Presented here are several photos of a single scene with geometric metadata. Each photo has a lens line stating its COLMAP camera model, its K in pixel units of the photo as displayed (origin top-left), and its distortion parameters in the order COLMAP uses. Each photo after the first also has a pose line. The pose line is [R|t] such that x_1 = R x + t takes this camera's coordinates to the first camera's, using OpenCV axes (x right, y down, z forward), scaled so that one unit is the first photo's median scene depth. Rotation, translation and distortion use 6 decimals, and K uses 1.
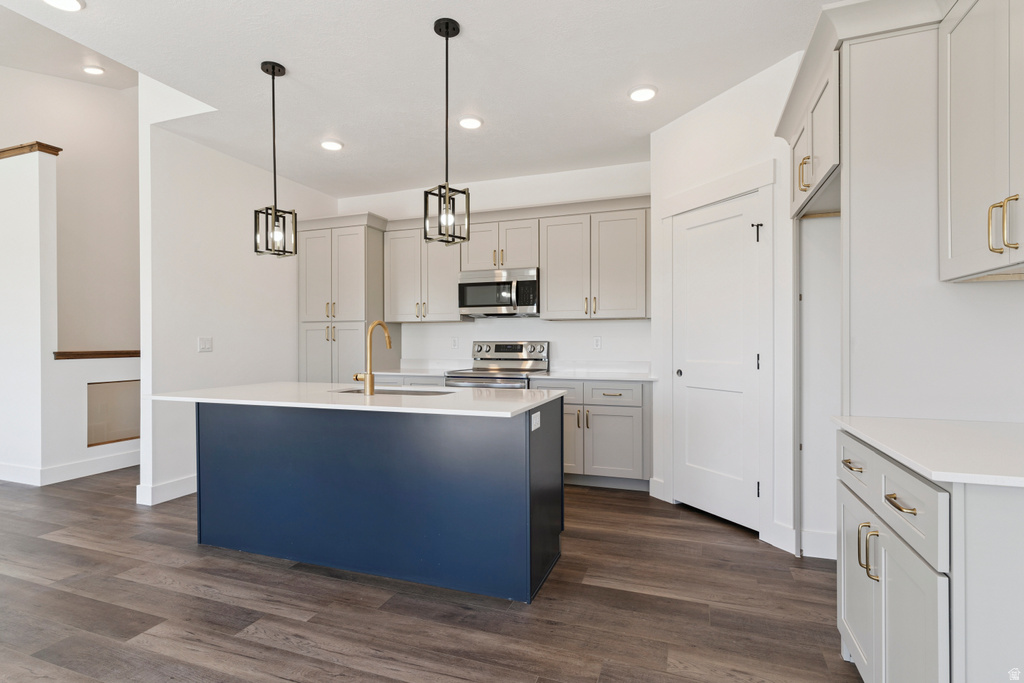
lens RADIAL K [[505.4, 0, 512.0], [0, 505.4, 341.5], [0, 0, 1]] dist [-0.000253, 0.000230]
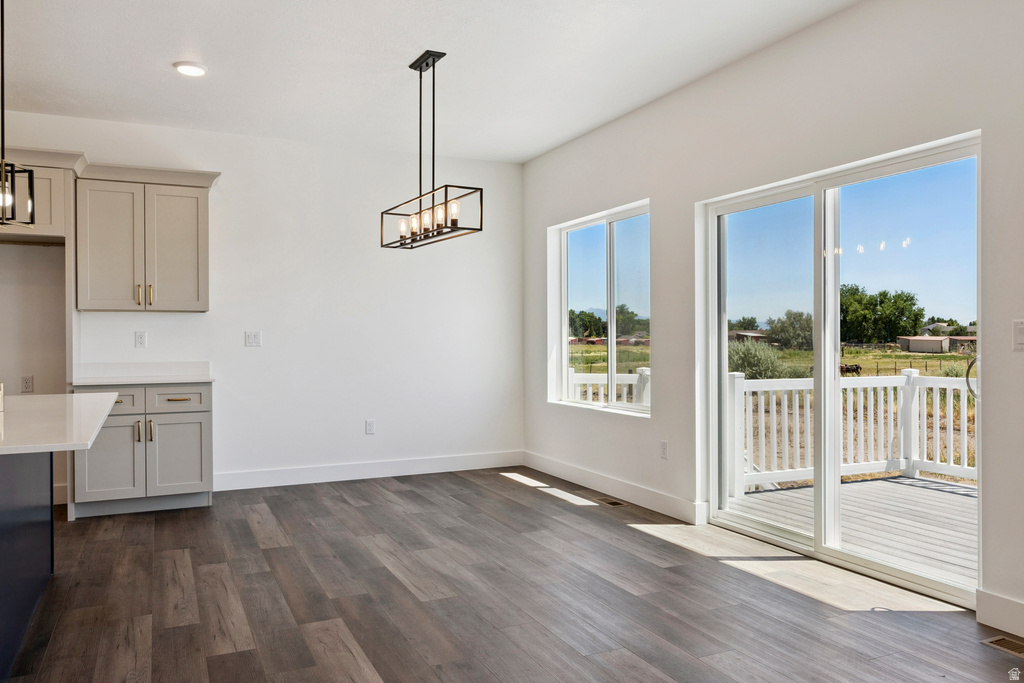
lens RADIAL K [[754.7, 0, 512.0], [0, 754.7, 341.5], [0, 0, 1]] dist [-0.004733, 0.000169]
pose [[-0.712487, 0.001404, 0.701683, -1.231814], [0.004808, 0.999984, 0.002882, 0.003404], [-0.701668, 0.005427, -0.712483, 0.972726]]
